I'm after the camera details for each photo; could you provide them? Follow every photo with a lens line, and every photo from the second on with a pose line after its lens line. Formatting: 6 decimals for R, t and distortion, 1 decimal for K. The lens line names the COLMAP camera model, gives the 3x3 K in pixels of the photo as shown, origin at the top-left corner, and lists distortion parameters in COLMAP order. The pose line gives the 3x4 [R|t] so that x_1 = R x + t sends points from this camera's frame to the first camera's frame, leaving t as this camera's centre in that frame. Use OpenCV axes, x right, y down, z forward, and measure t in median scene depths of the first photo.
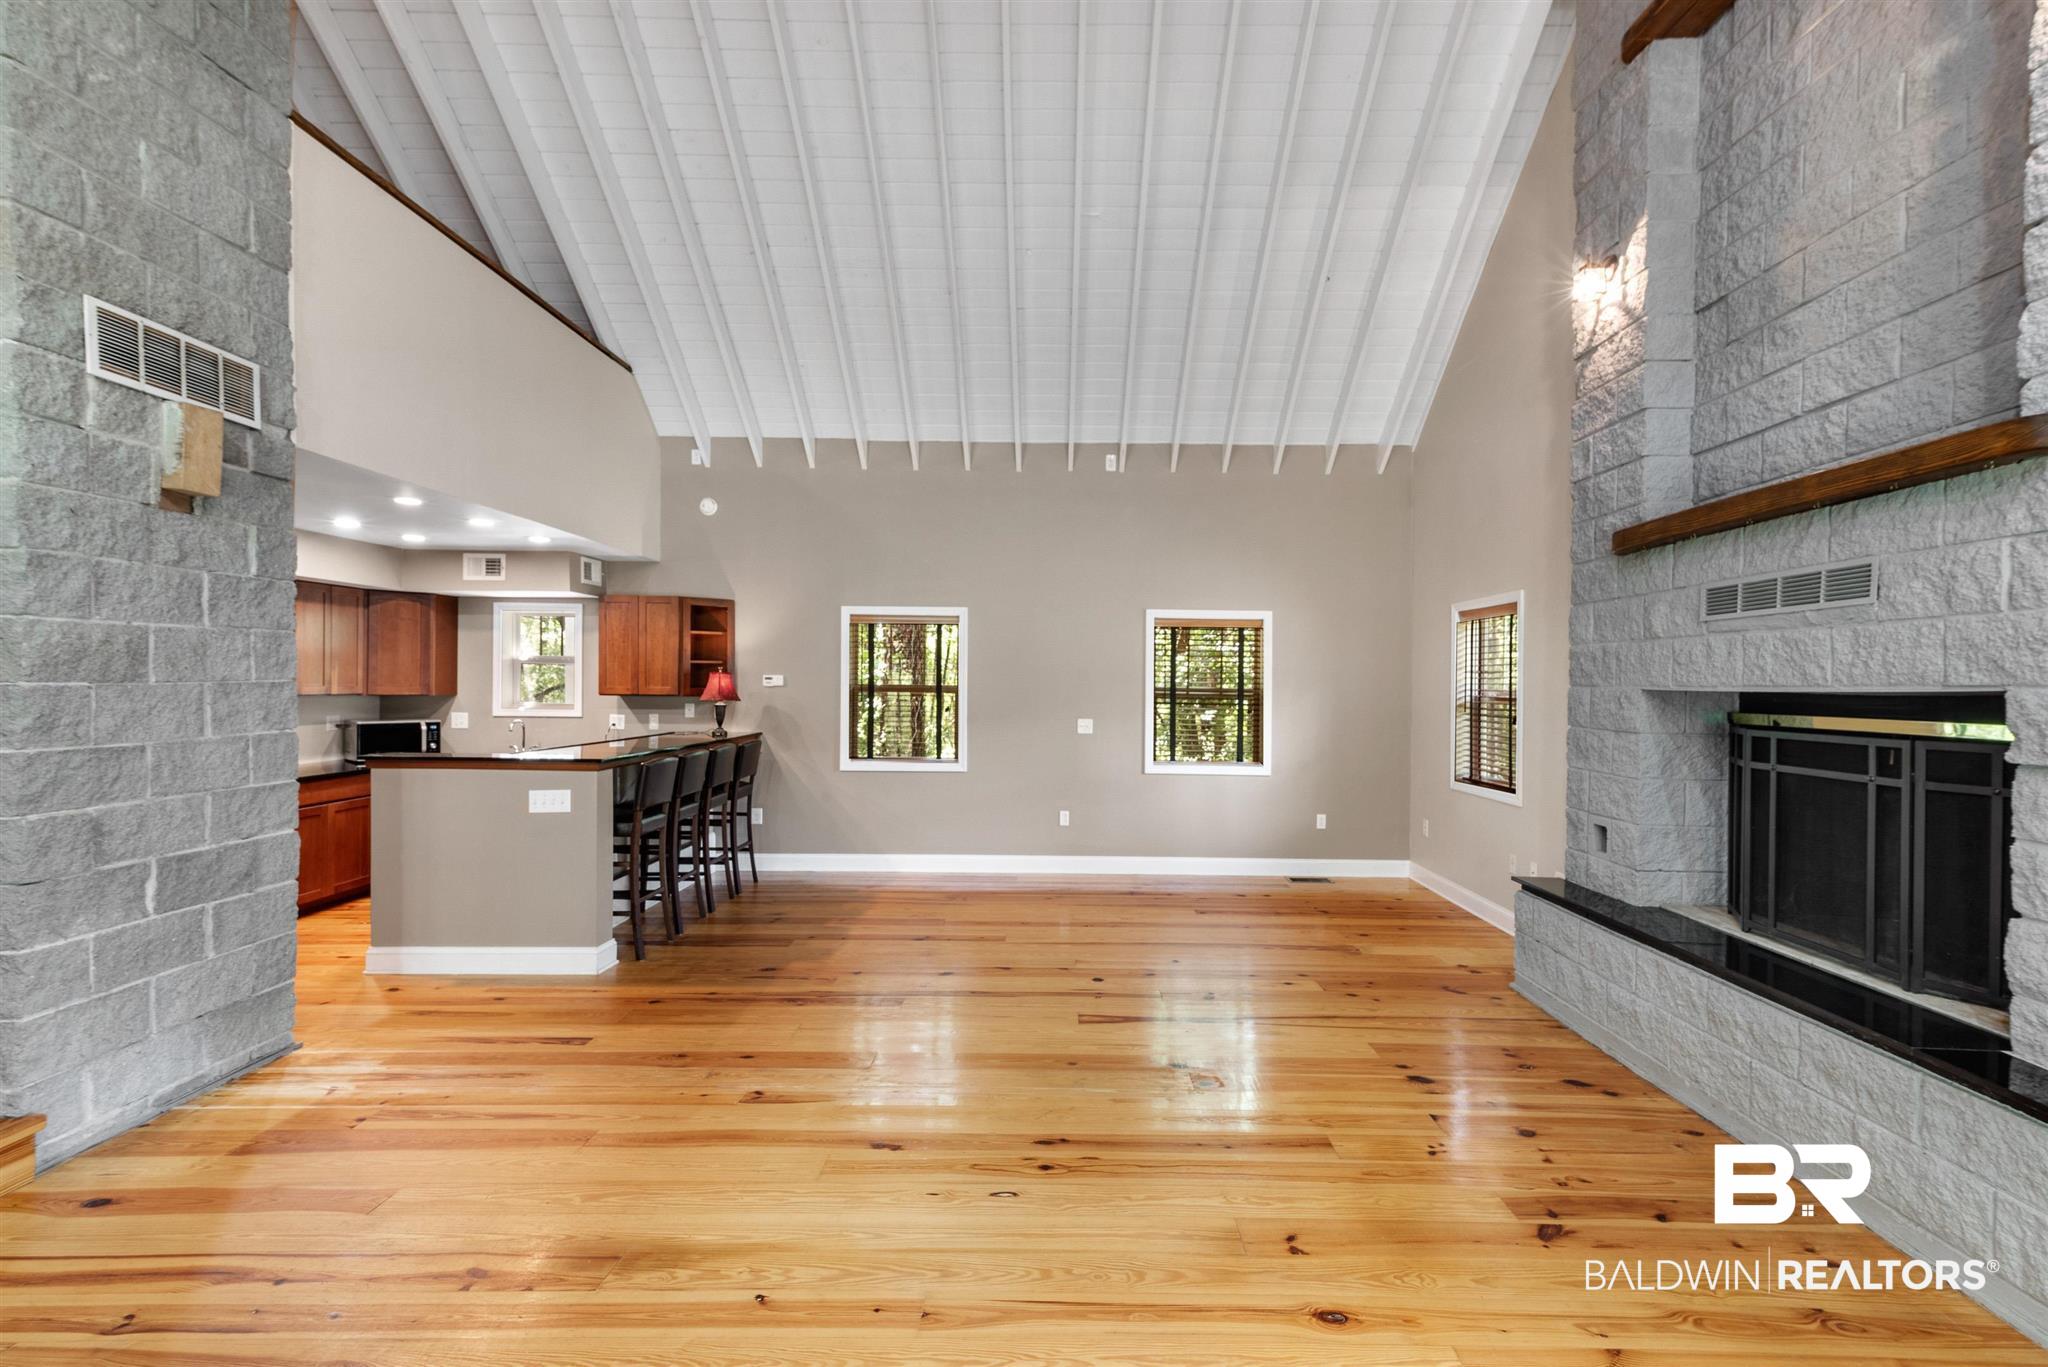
lens RADIAL K [[943.3, 0, 1085.5], [0, 943.3, 702.8], [0, 0, 1]] dist [0.006831, 0.001026]
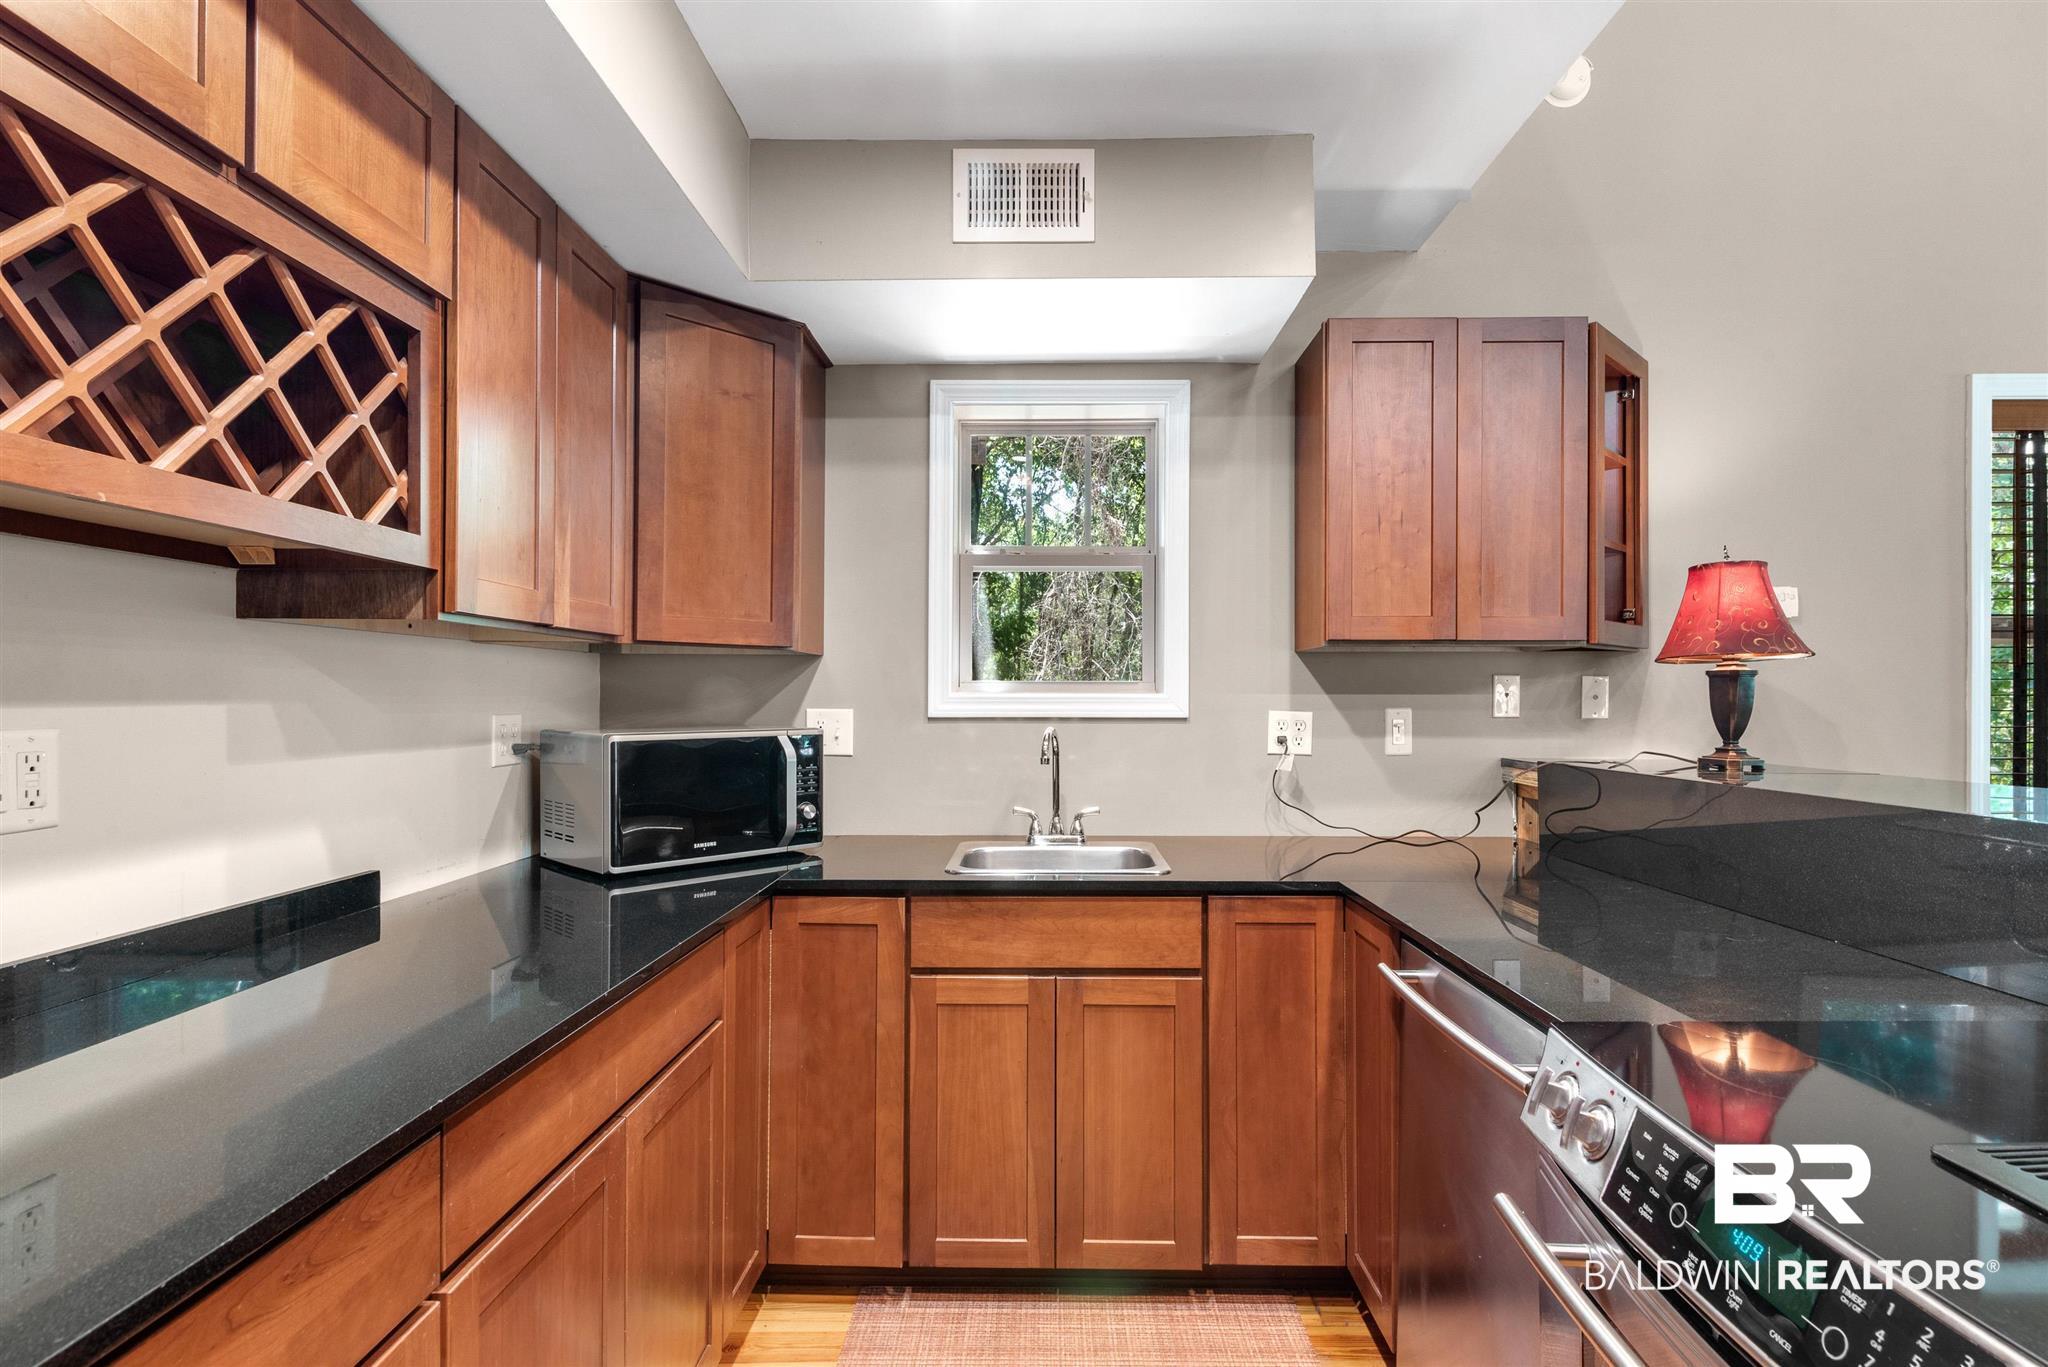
lens RADIAL K [[1043.1, 0, 1025.4], [0, 1043.1, 691.2], [0, 0, 1]] dist [0.005205, 0.001119]
pose [[0.998481, -0.010768, -0.054043, -1.251001], [0.008970, 0.999402, -0.033404, 0.037593], [0.054370, 0.032868, 0.997980, 1.384329]]
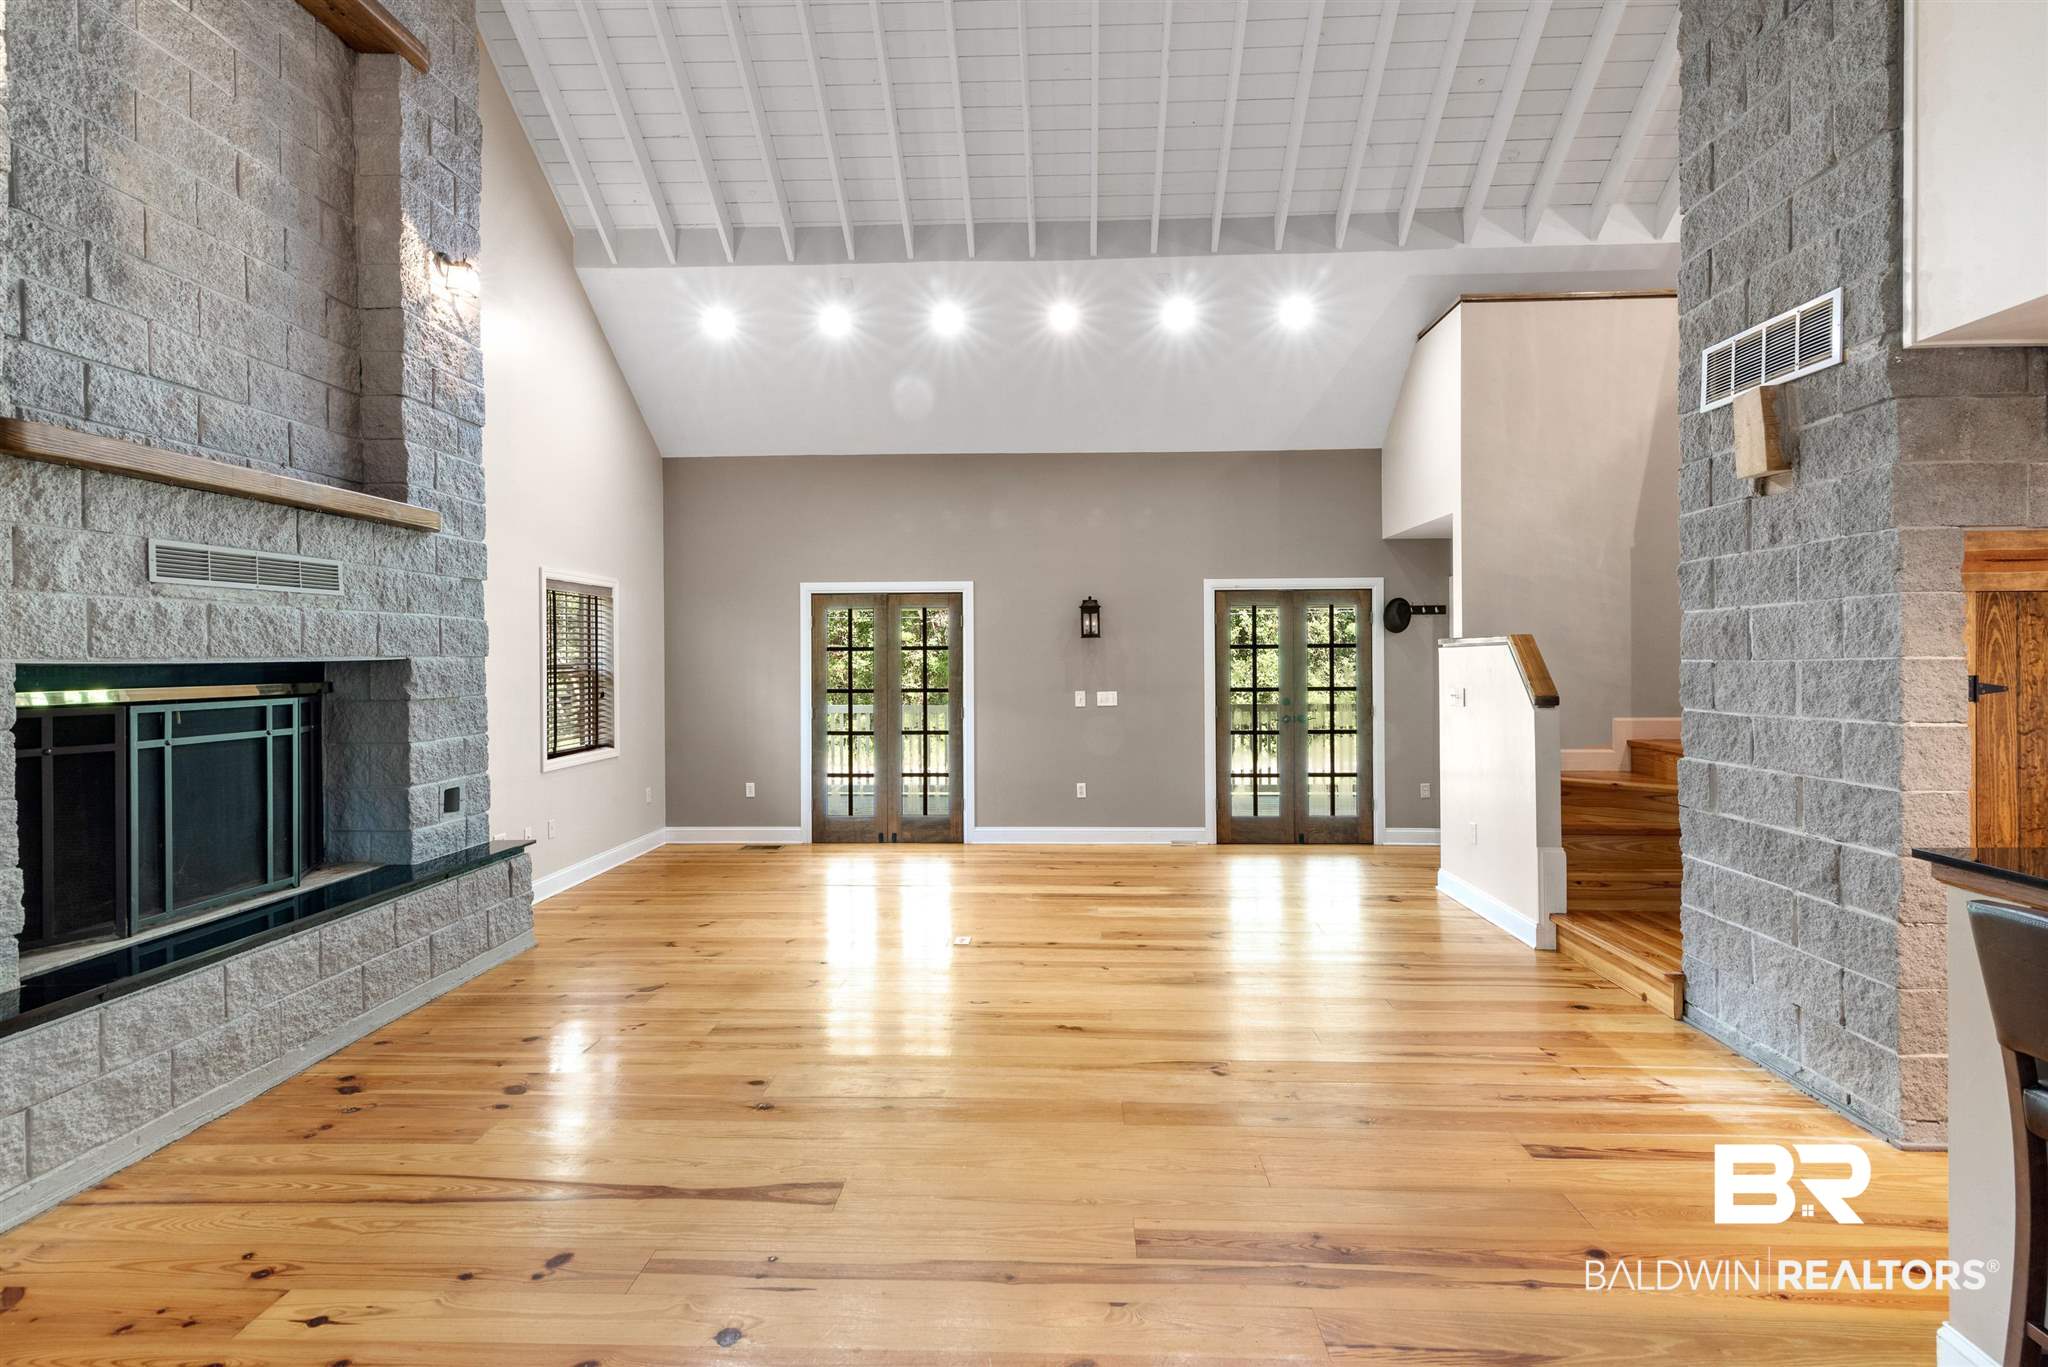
lens RADIAL K [[943.3, 0, 1005.9], [0, 943.3, 658.8], [0, 0, 1]] dist [0.006831, 0.001026]
pose [[-0.995058, -0.004689, 0.099183, -0.231606], [-0.002255, 0.999694, 0.024638, -0.045866], [-0.099269, 0.024293, -0.994764, 2.086443]]
